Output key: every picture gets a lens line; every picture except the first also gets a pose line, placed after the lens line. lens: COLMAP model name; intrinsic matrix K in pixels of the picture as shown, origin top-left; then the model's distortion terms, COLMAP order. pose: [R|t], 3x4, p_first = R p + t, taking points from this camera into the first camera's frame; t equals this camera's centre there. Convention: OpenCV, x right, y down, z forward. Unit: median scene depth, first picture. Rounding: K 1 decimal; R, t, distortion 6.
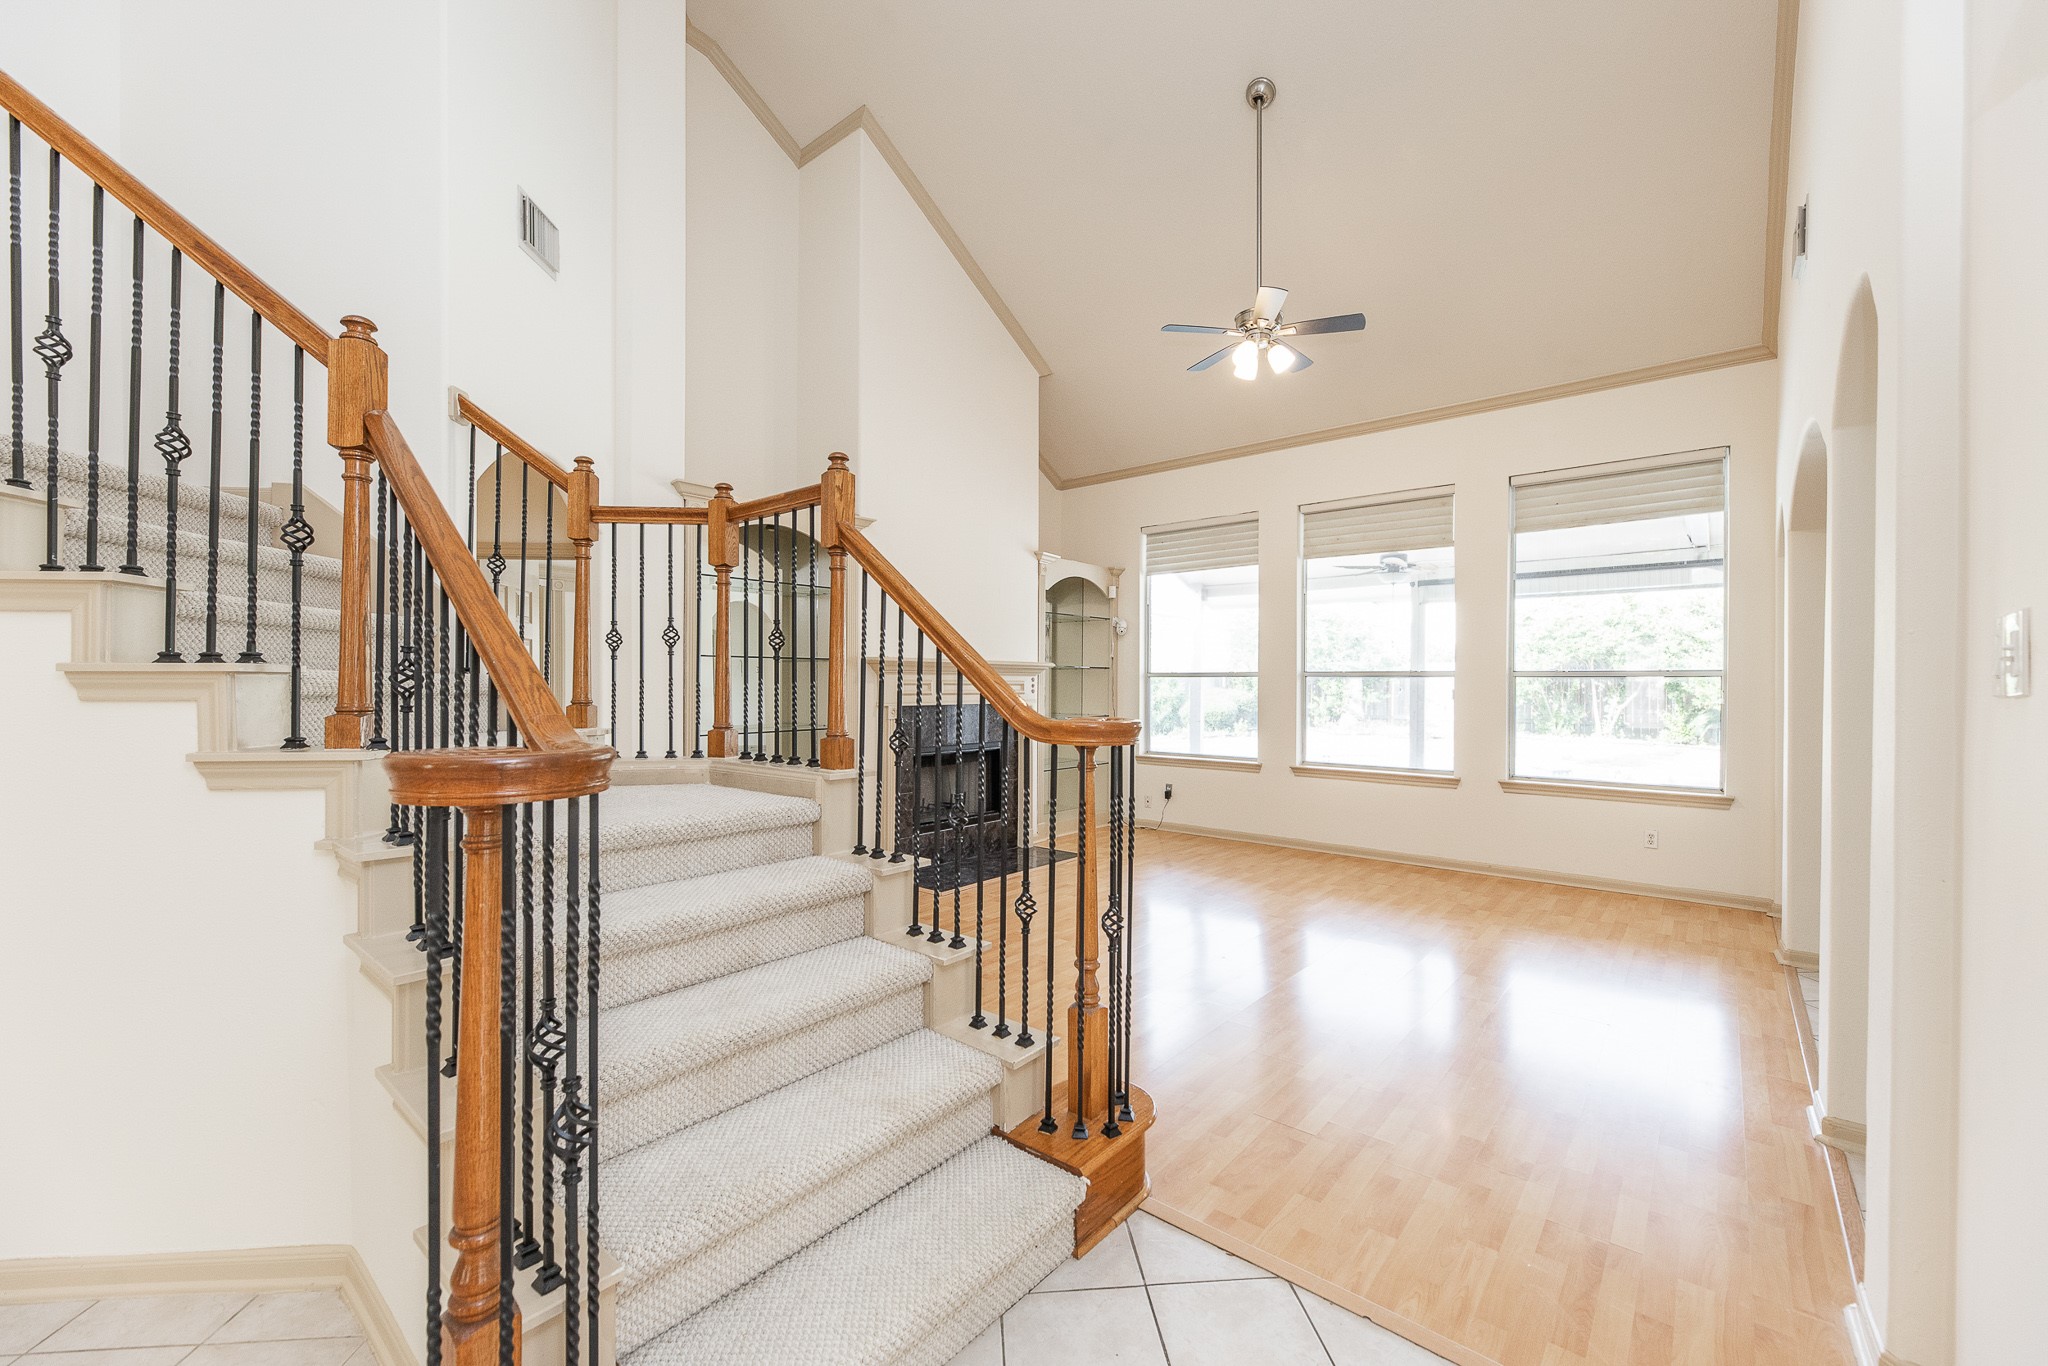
lens RADIAL K [[824.4, 0, 1029.1], [0, 824.4, 683.4], [0, 0, 1]] dist [-0.001957, -0.000204]
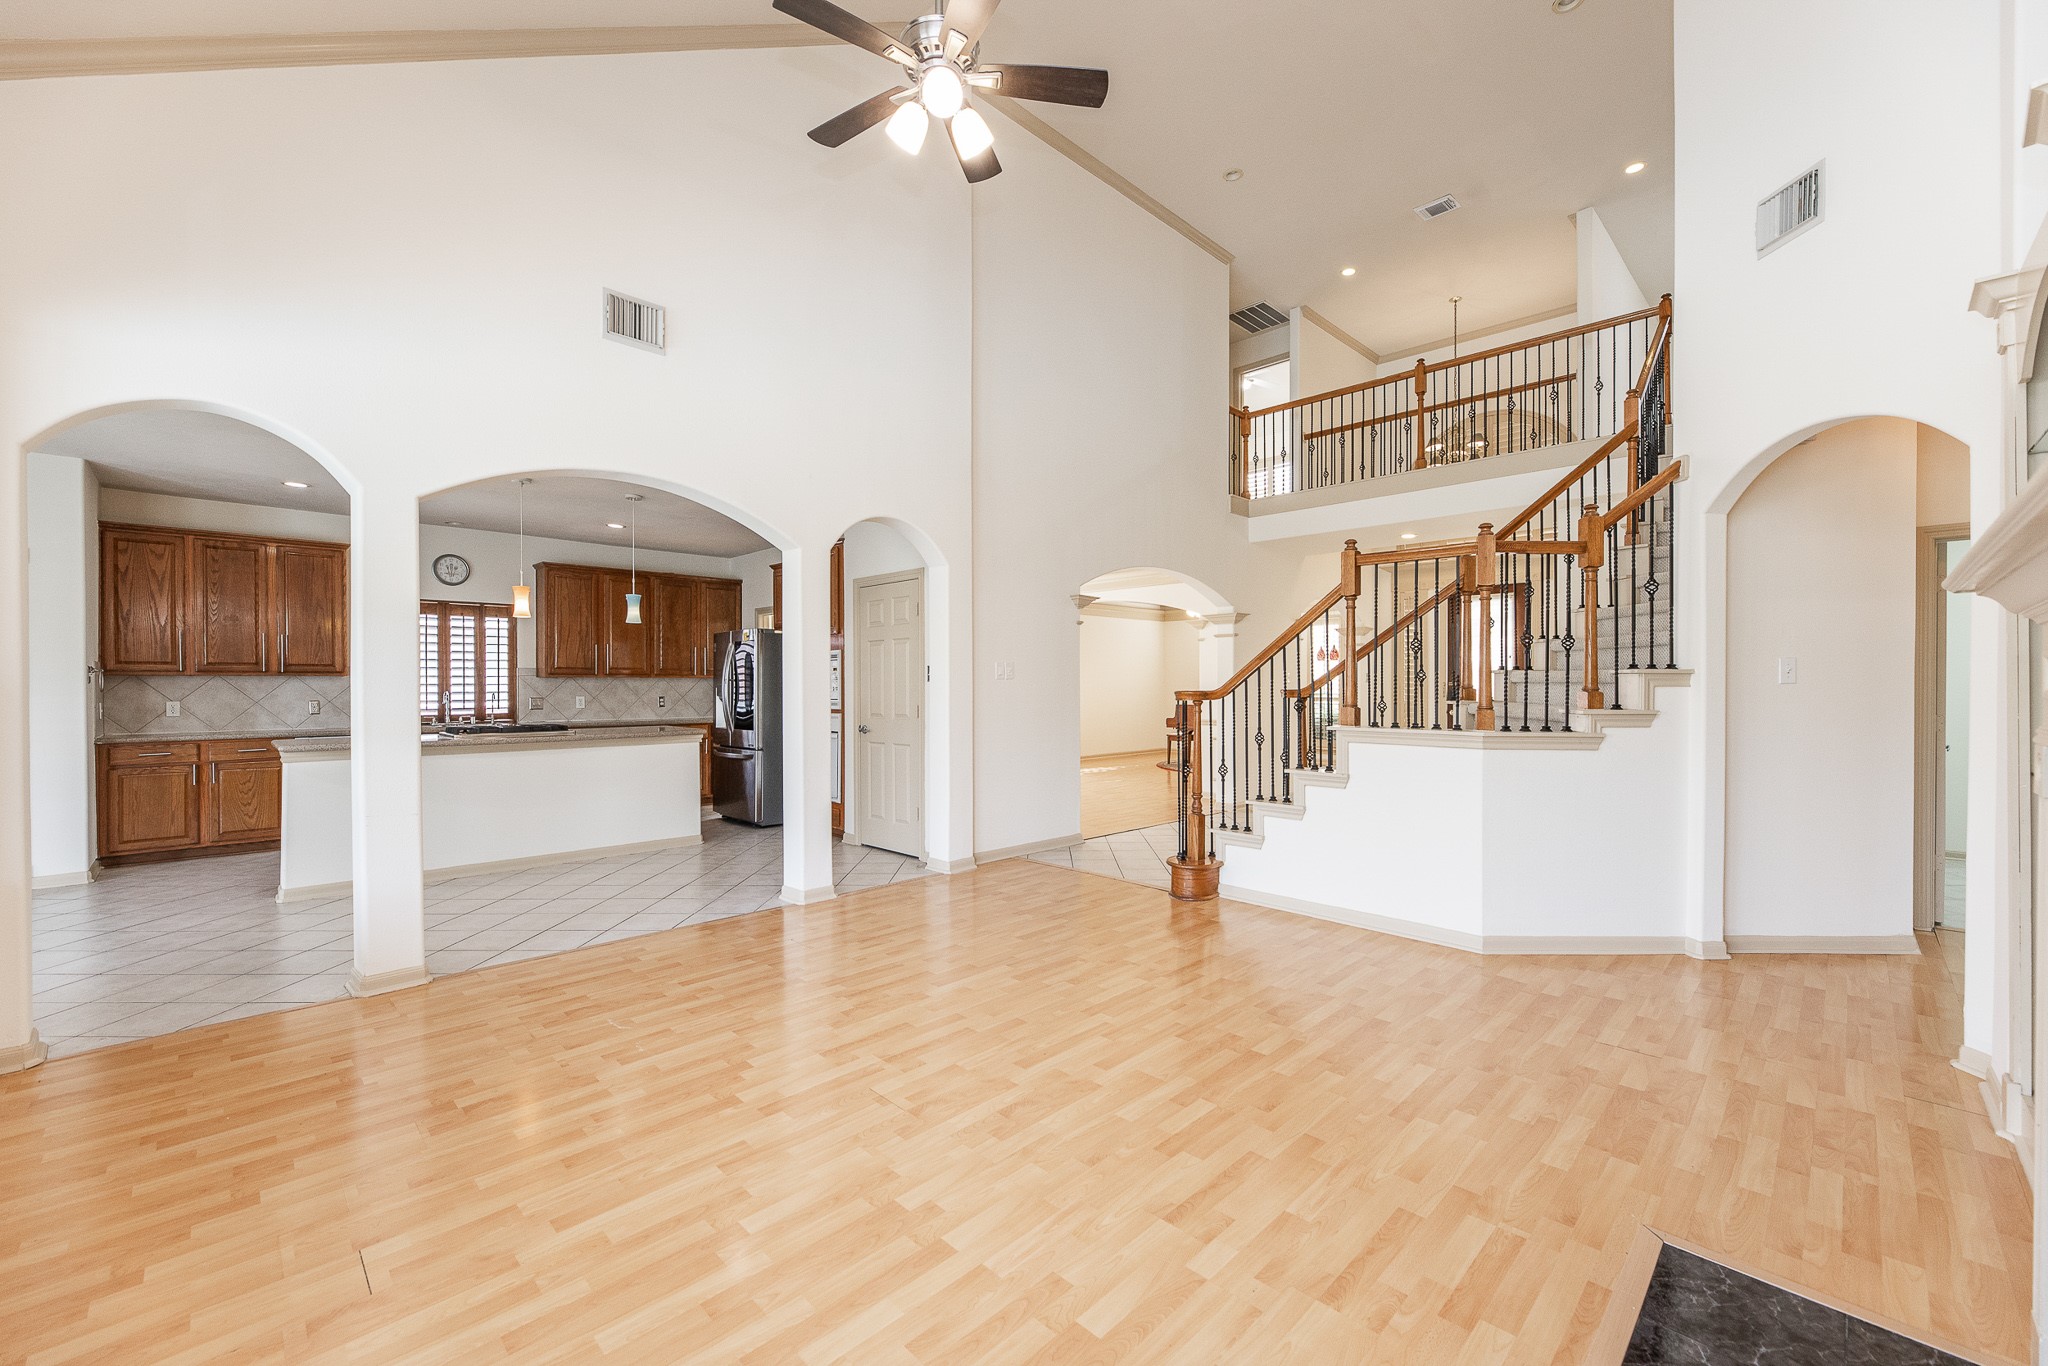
lens RADIAL K [[824.4, 0, 1031.4], [0, 824.4, 677.9], [0, 0, 1]] dist [-0.001957, -0.000204]
pose [[-0.995095, -0.008632, 0.098550, 0.202377], [-0.010263, 0.999819, -0.016051, 0.011223], [-0.098394, -0.016983, -0.995003, 1.462454]]
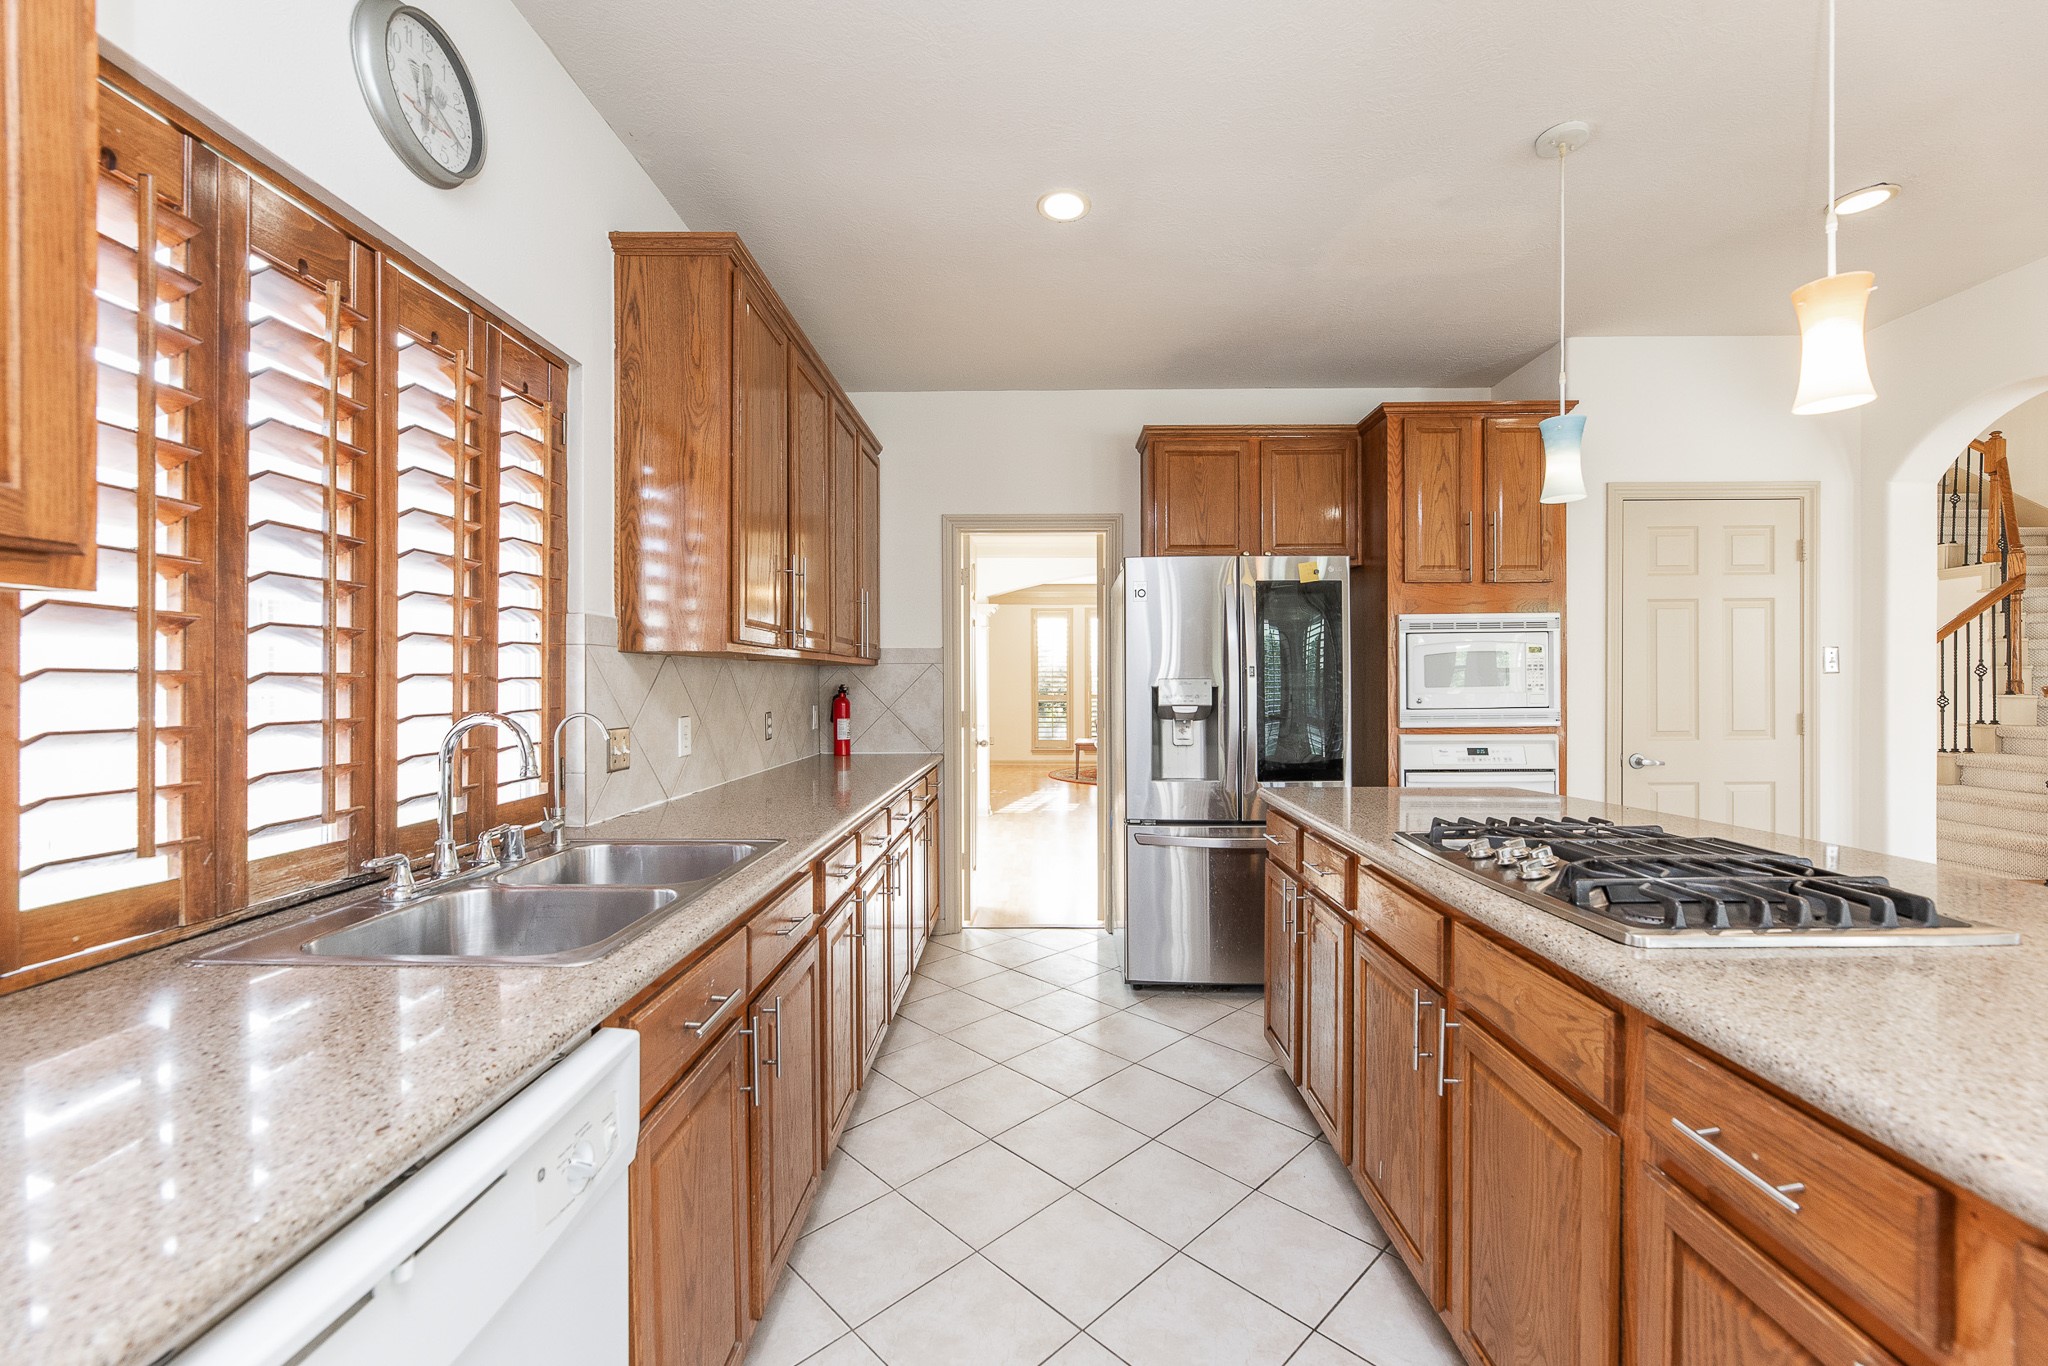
lens RADIAL K [[824.4, 0, 1031.3], [0, 824.4, 685.3], [0, 0, 1]] dist [-0.001957, -0.000204]
pose [[-0.778145, -0.005561, -0.628061, 1.442237], [0.000395, 0.999956, -0.009343, 0.015450], [0.628085, -0.007518, -0.778108, 0.422242]]
